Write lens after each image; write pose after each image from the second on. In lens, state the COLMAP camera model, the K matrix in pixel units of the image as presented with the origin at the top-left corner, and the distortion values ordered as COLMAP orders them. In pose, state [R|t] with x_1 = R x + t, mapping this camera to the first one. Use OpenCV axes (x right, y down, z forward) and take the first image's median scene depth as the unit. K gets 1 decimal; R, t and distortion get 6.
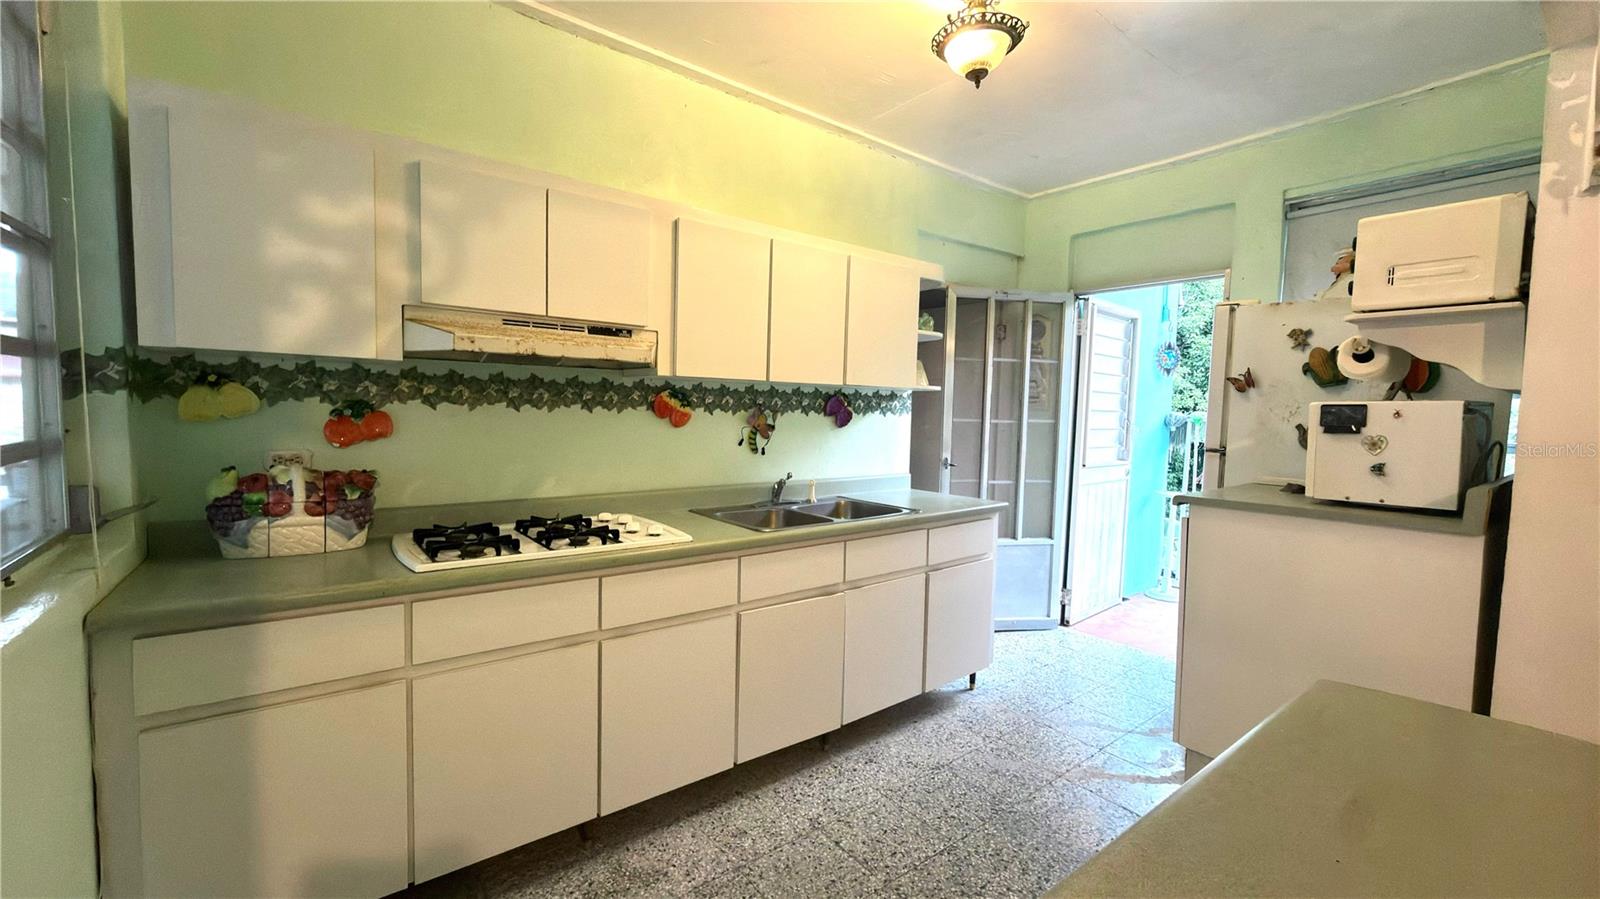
lens RADIAL K [[649.2, 0, 799.7], [0, 649.2, 450.2], [0, 0, 1]] dist [-0.000711, 0.000100]
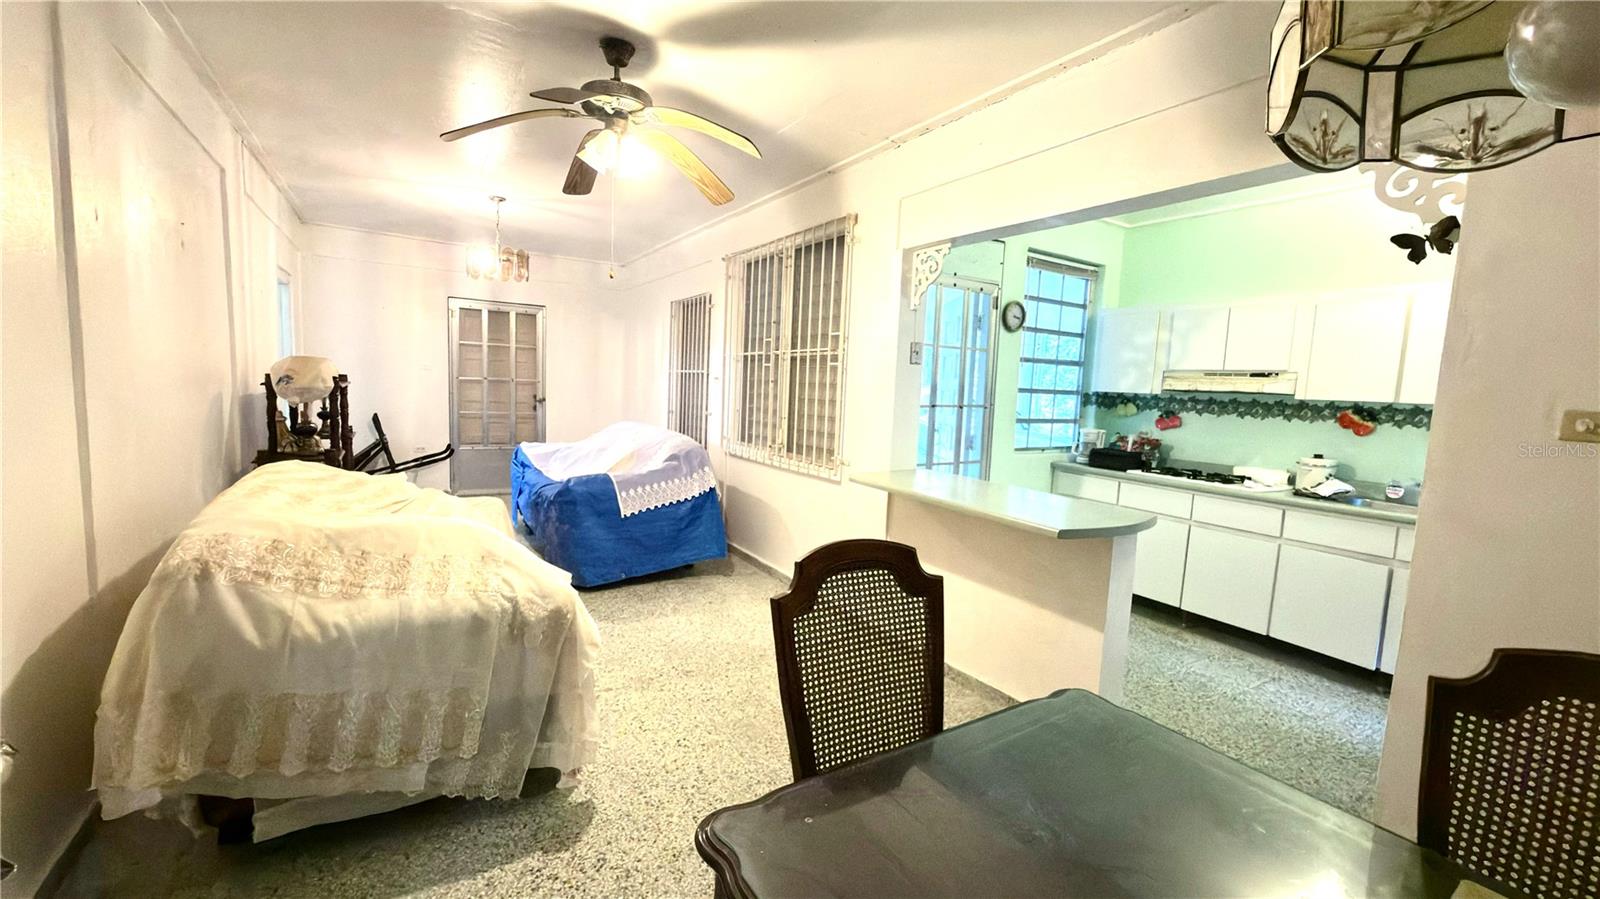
lens RADIAL K [[649.2, 0, 798.8], [0, 649.2, 450.7], [0, 0, 1]] dist [-0.000711, 0.000100]
pose [[-0.107391, 0.063014, -0.992218, 1.594168], [-0.123306, 0.989440, 0.076183, 0.046639], [0.986541, 0.130528, -0.098487, -0.066973]]
